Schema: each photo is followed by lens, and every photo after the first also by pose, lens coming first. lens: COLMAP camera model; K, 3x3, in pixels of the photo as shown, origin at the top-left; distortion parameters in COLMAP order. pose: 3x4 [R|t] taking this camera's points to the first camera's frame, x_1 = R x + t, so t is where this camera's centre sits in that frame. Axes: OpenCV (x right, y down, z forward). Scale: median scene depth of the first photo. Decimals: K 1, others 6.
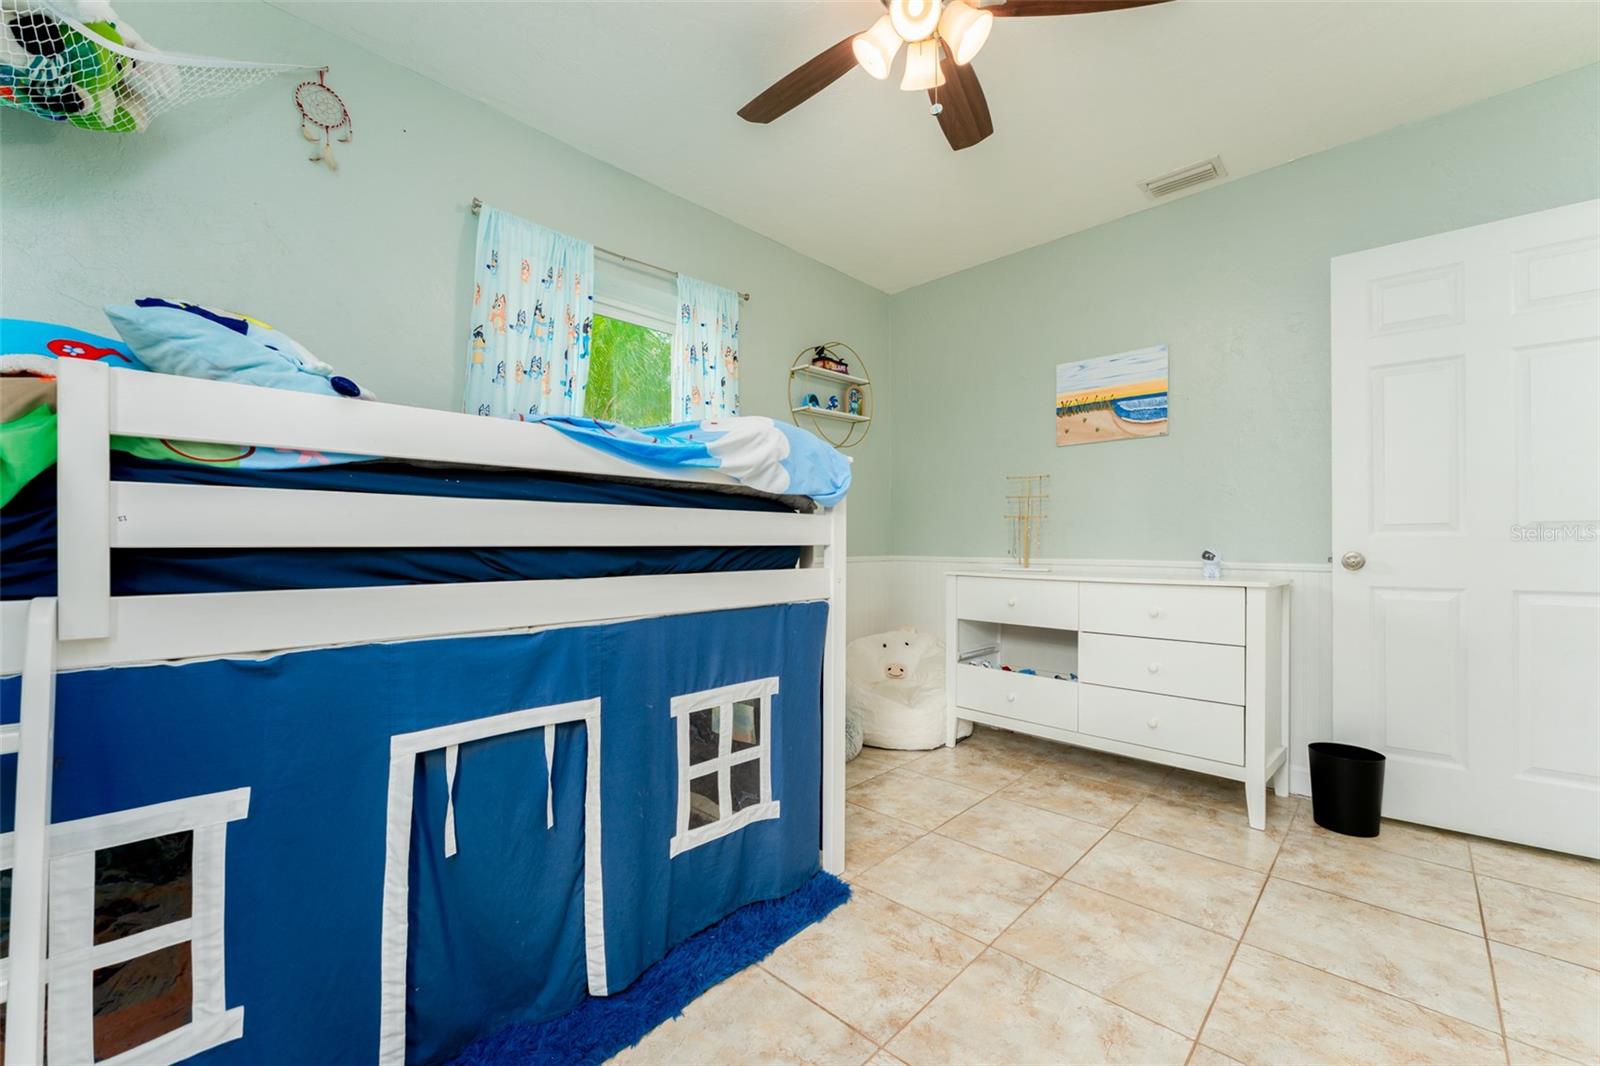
lens RADIAL K [[639.8, 0, 800.0], [0, 639.8, 533.0], [0, 0, 1]] dist [-0.007072, -0.000056]
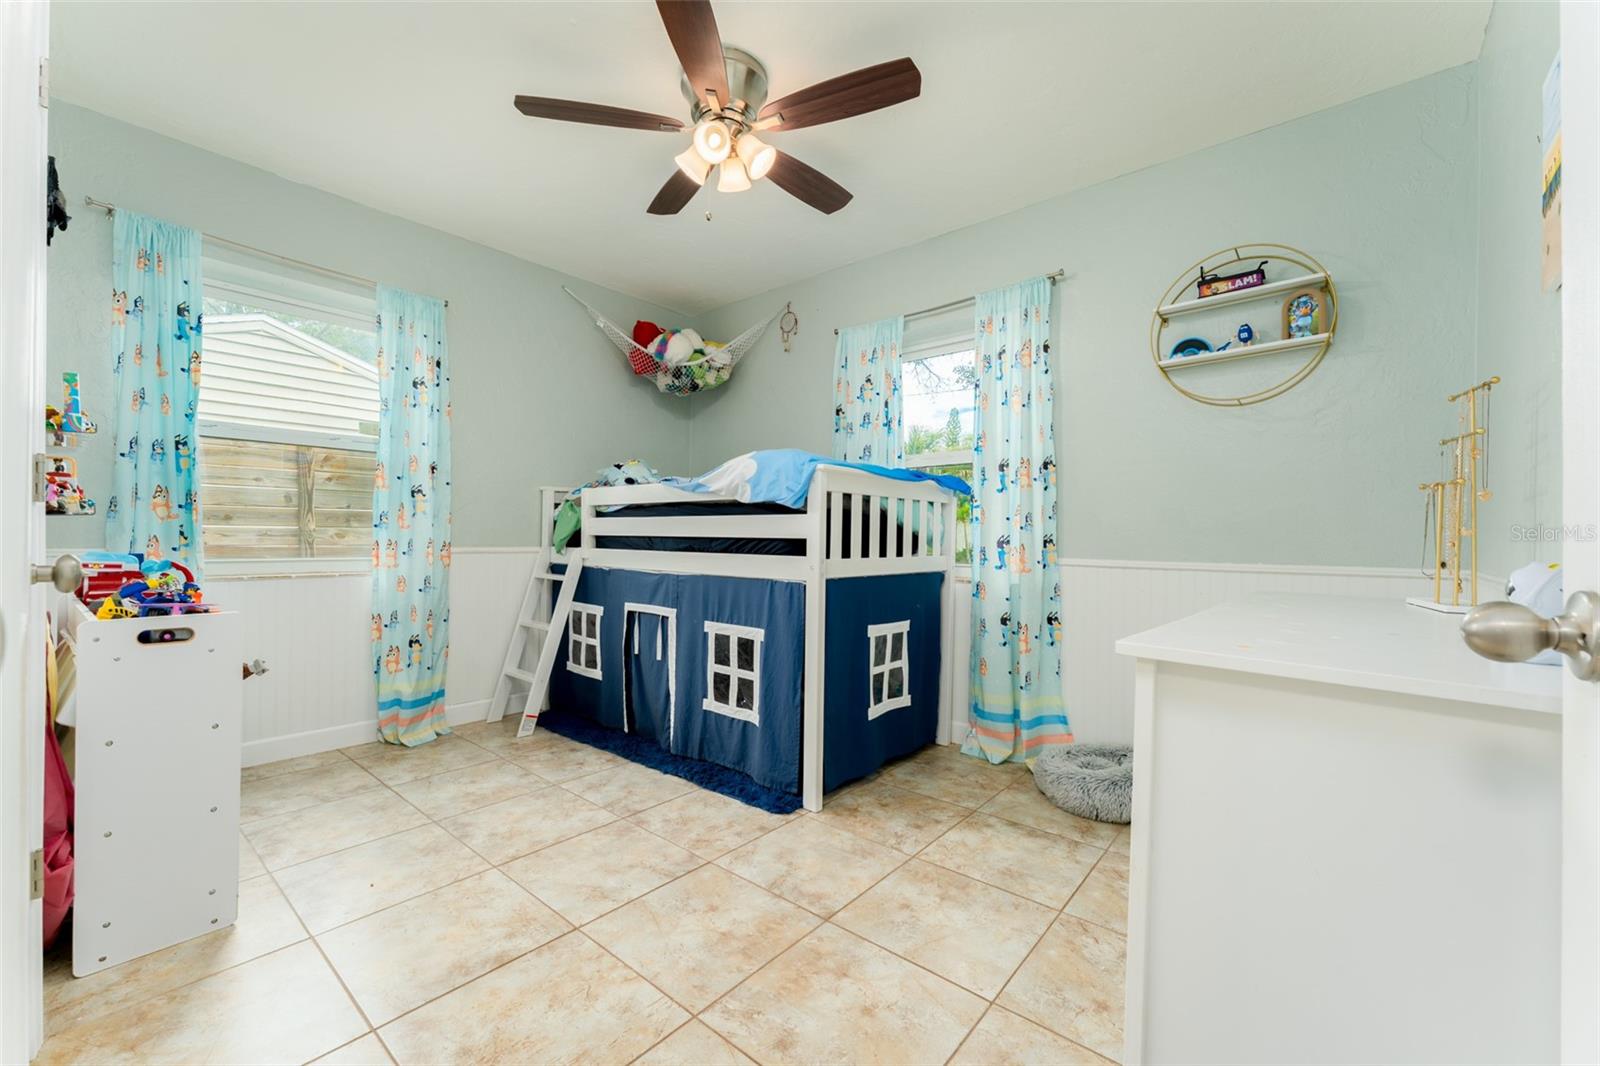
lens RADIAL K [[648.6, 0, 800.6], [0, 648.6, 517.5], [0, 0, 1]] dist [-0.001465, -0.000139]
pose [[0.062620, -0.029277, -0.997608, 1.502065], [0.002873, 0.999571, -0.029154, 0.016993], [0.998033, -0.001040, 0.062677, 1.043141]]
